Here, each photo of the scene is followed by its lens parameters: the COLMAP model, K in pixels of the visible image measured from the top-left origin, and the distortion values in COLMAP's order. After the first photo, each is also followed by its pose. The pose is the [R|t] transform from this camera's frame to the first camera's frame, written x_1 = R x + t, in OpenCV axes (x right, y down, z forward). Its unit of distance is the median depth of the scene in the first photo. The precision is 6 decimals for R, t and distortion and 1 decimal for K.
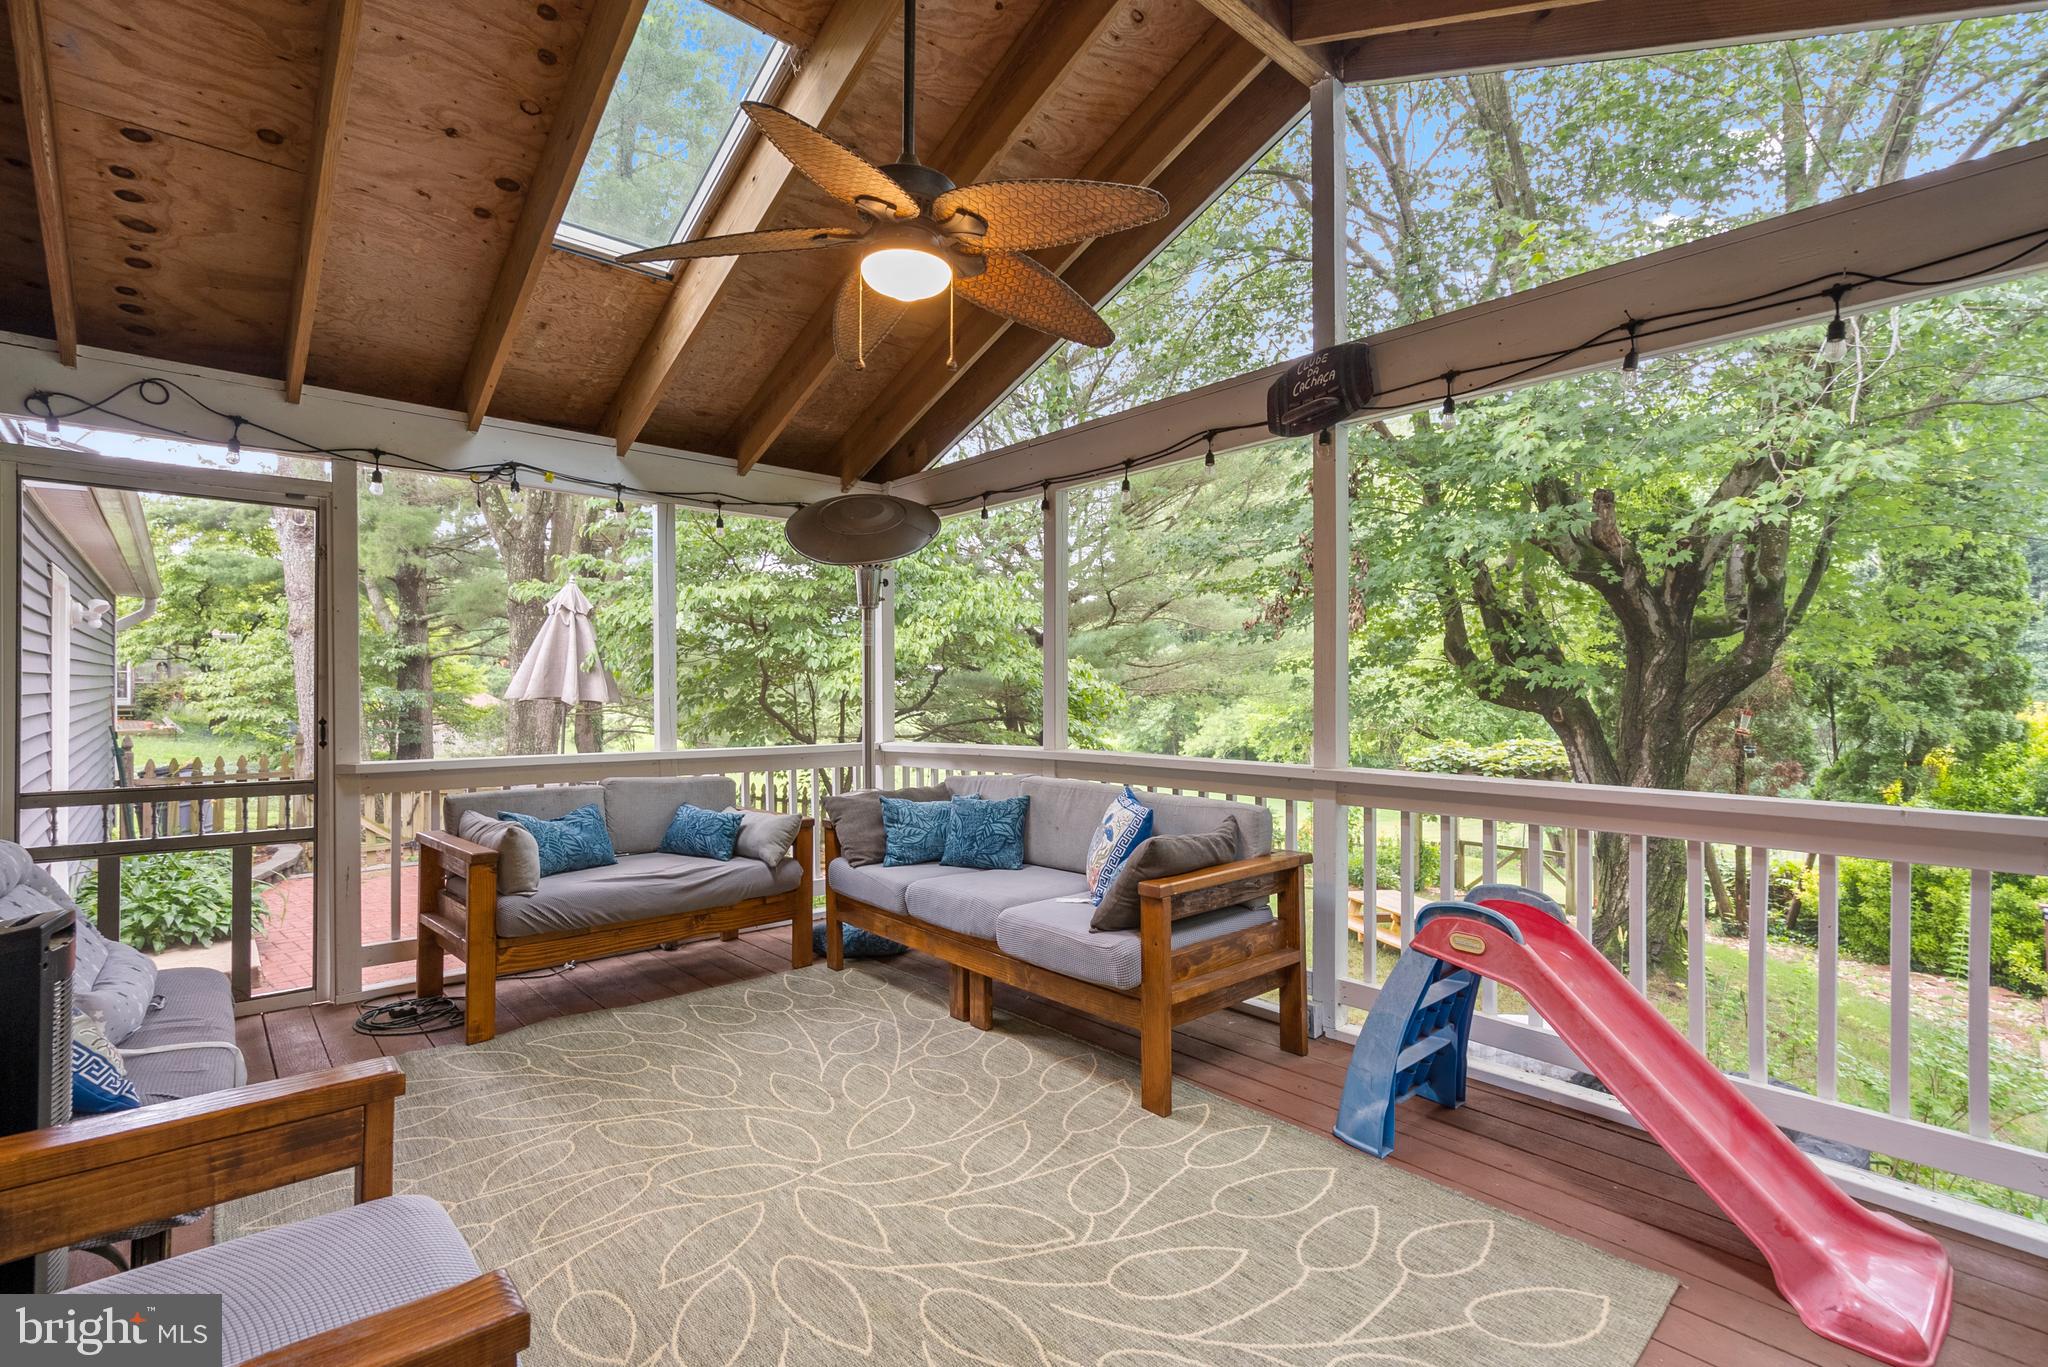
lens RADIAL K [[933.1, 0, 1034.0], [0, 933.1, 678.7], [0, 0, 1]] dist [-0.007590, 0.004155]
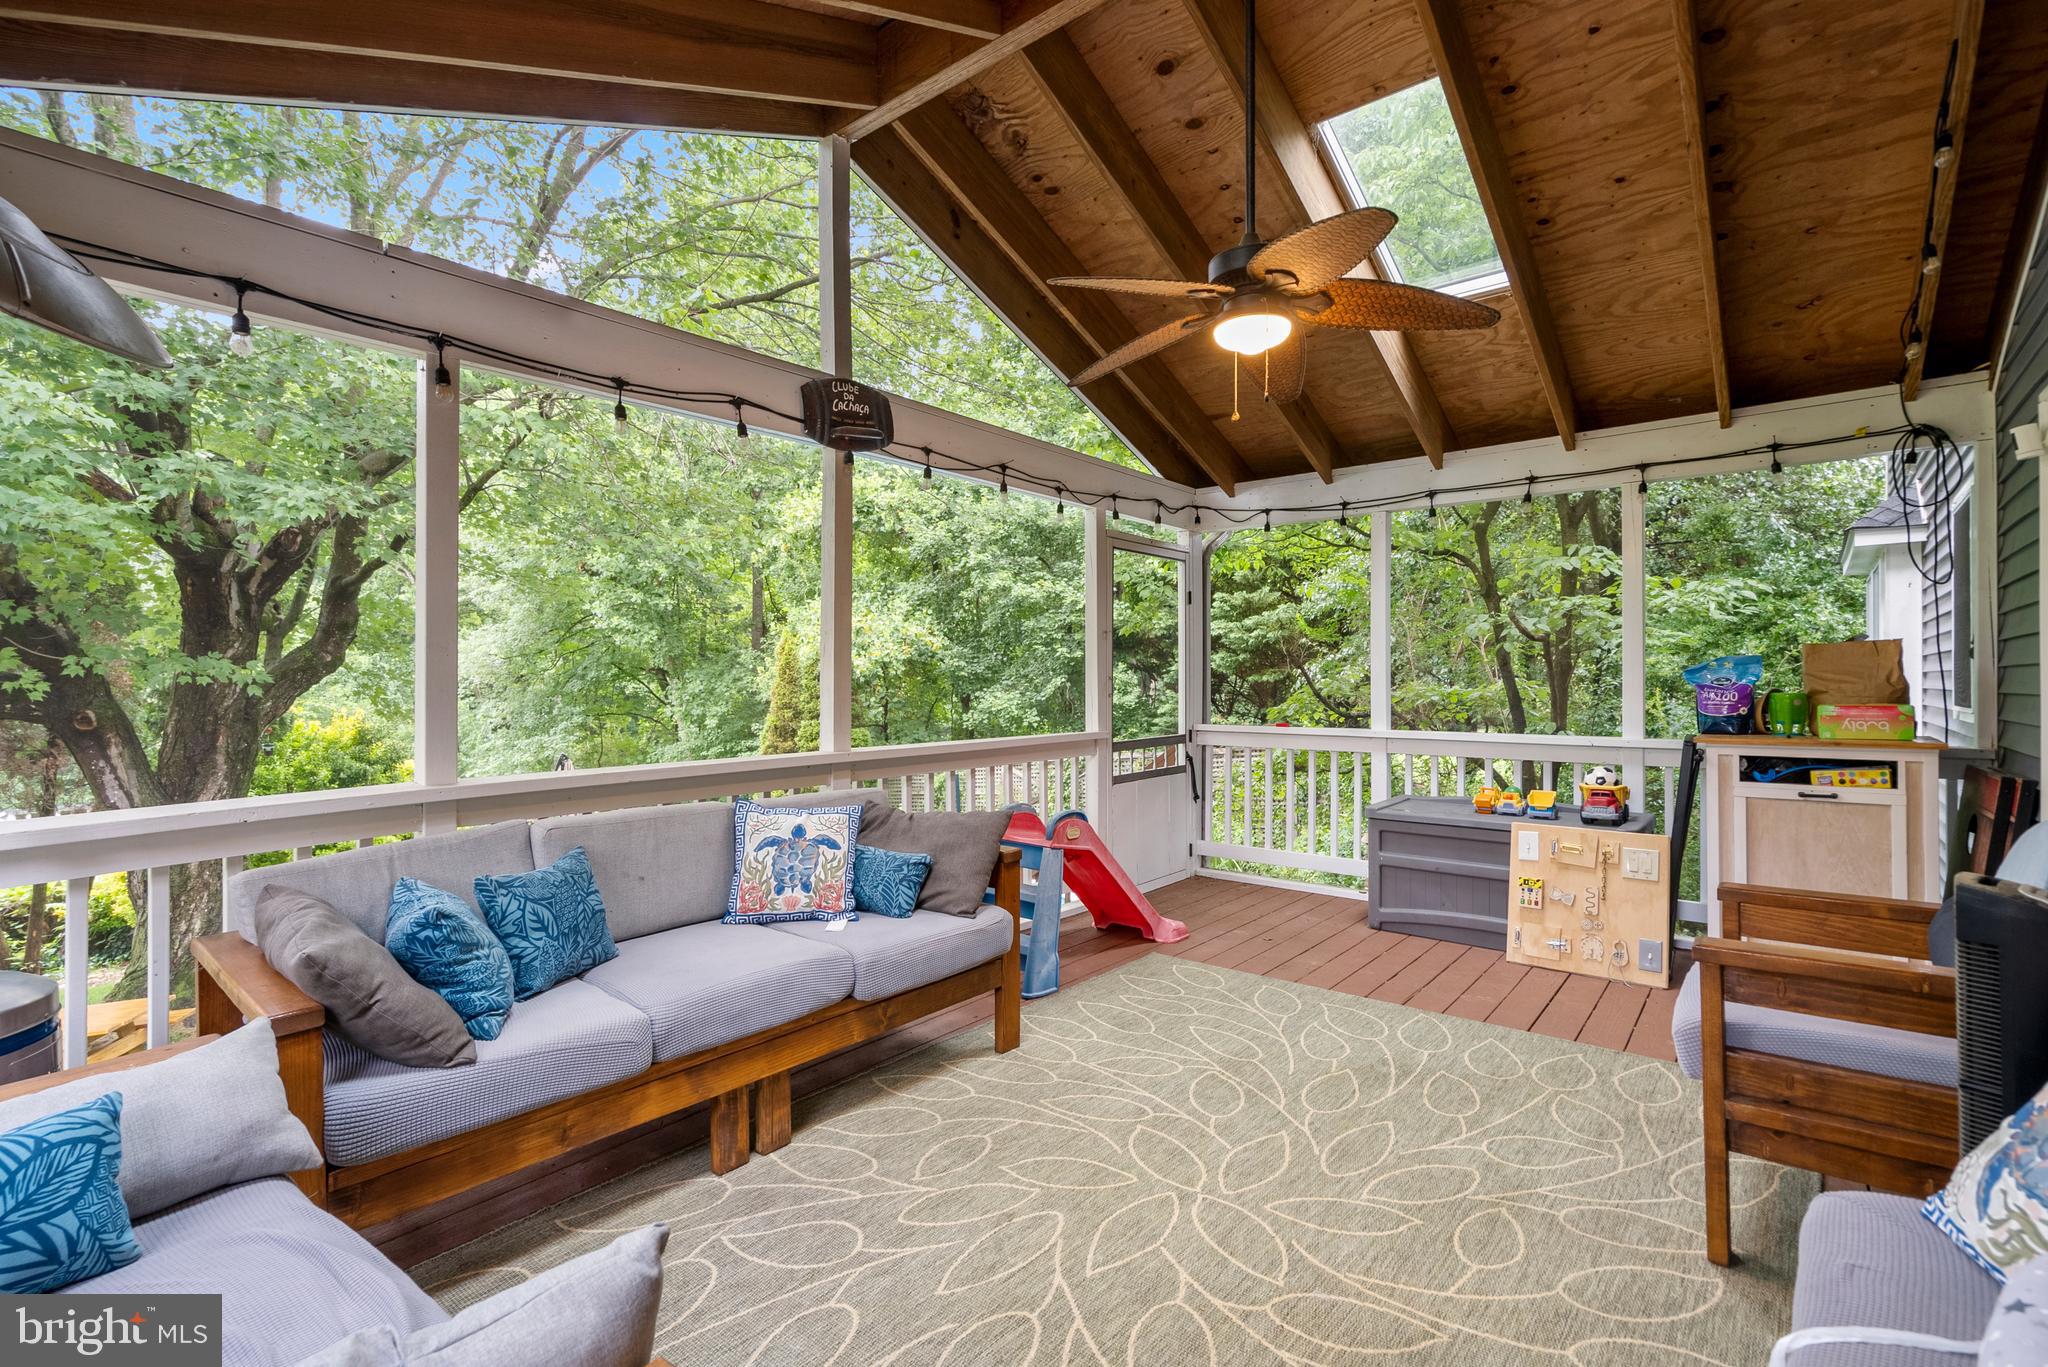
lens RADIAL K [[933.1, 0, 1022.8], [0, 933.1, 672.5], [0, 0, 1]] dist [-0.007590, 0.004155]
pose [[-0.135320, 0.007160, 0.990776, -0.988569], [-0.001793, 0.999970, -0.007471, 0.011610], [-0.990800, -0.002787, -0.135303, 1.118335]]
